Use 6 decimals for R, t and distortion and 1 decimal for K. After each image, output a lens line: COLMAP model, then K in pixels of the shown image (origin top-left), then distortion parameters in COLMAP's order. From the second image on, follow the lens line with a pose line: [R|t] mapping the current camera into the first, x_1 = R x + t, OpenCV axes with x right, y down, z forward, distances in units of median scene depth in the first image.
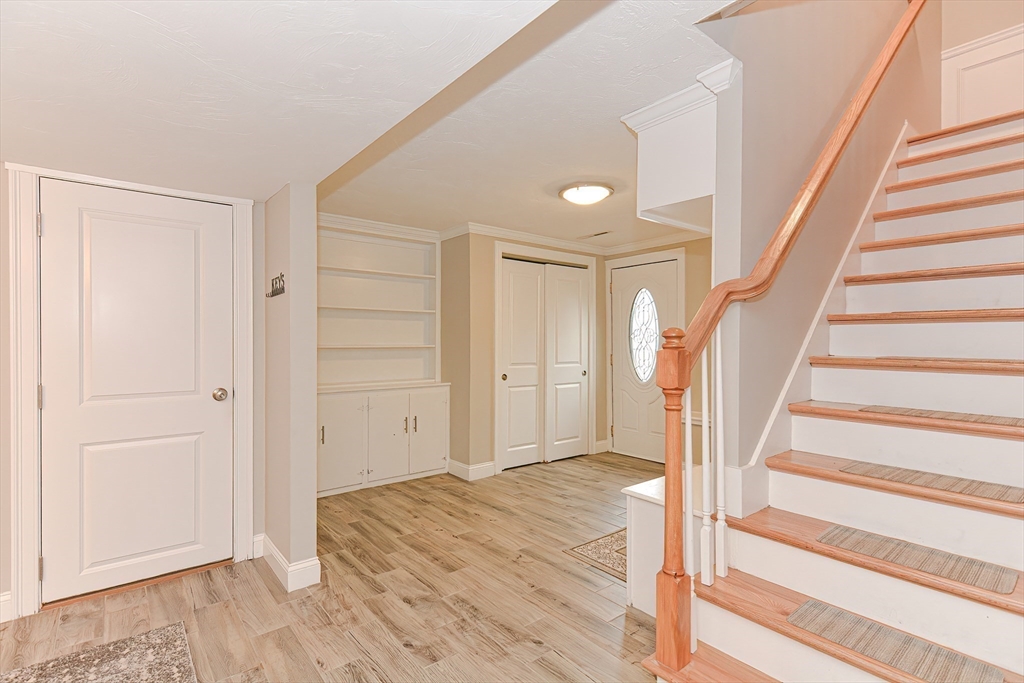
lens RADIAL K [[496.3, 0, 517.2], [0, 496.3, 341.9], [0, 0, 1]] dist [0.013260, -0.000764]
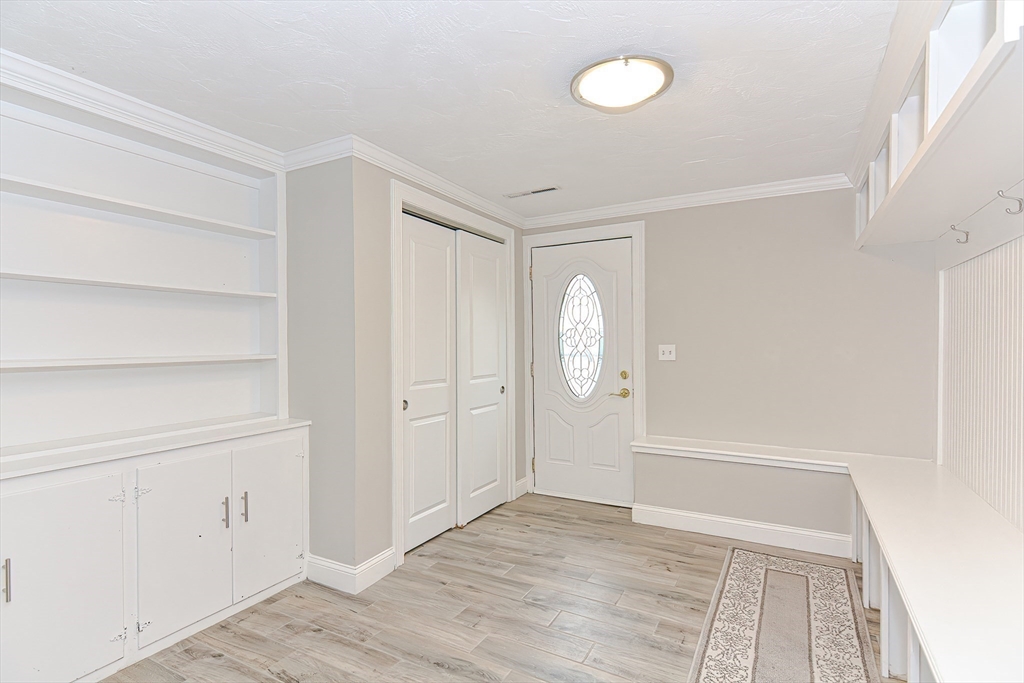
lens RADIAL K [[478.4, 0, 514.2], [0, 478.4, 345.0], [0, 0, 1]] dist [-0.000193, -0.000644]
pose [[0.917133, -0.009079, 0.398478, -0.130522], [0.006992, 0.999953, 0.006691, -0.006372], [-0.398520, -0.003351, 0.917153, 0.383514]]
